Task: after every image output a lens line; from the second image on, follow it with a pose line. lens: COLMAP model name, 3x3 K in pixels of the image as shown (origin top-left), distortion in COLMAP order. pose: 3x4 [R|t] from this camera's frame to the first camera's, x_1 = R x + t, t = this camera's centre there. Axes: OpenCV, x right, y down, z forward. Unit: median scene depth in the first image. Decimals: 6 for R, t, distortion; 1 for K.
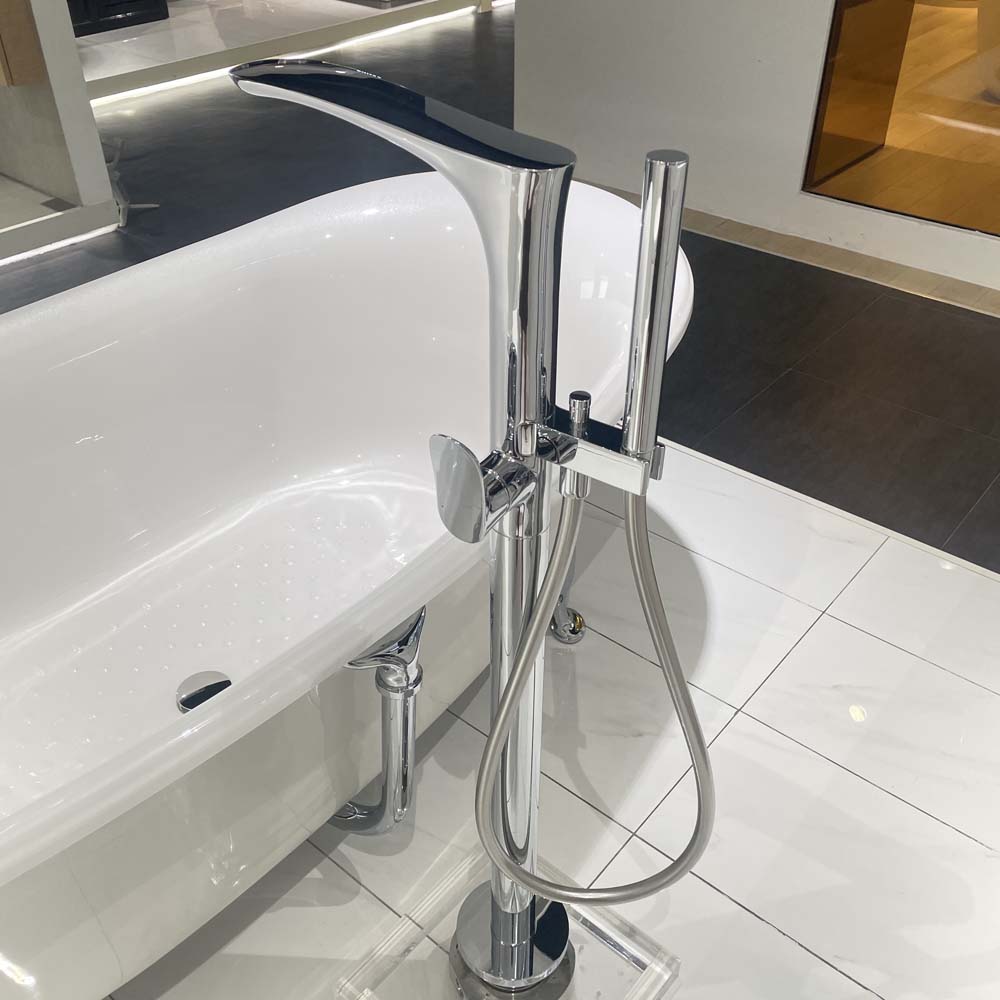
lens RADIAL K [[1016.5, 0, 489.7], [0, 1016.5, 507.3], [0, 0, 1]] dist [0.016235, 0.000000]
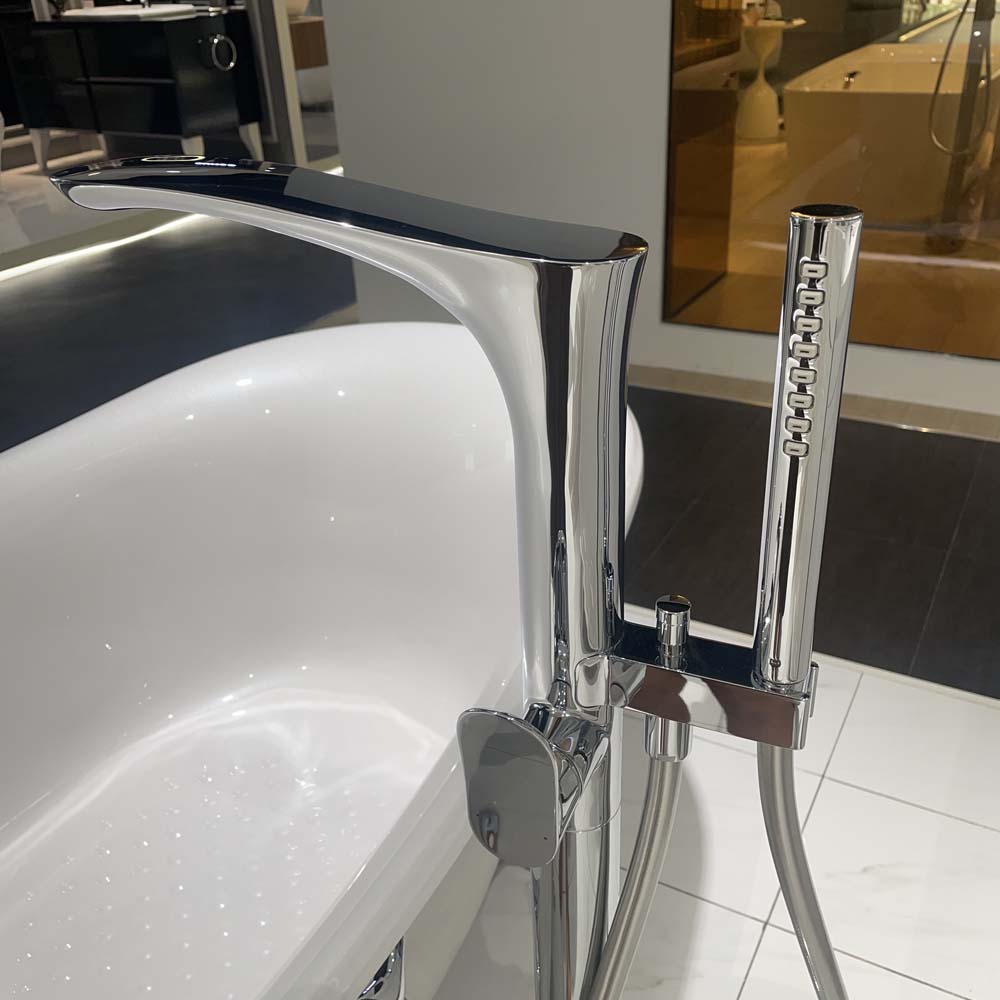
lens RADIAL K [[1016.5, 0, 498.3], [0, 1016.5, 509.2], [0, 0, 1]] dist [0.016235, 0.000000]
pose [[0.979217, -0.128188, 0.157171, -0.044804], [0.150277, 0.978993, -0.137804, -0.039800], [-0.136204, 0.158559, 0.977910, 0.162469]]
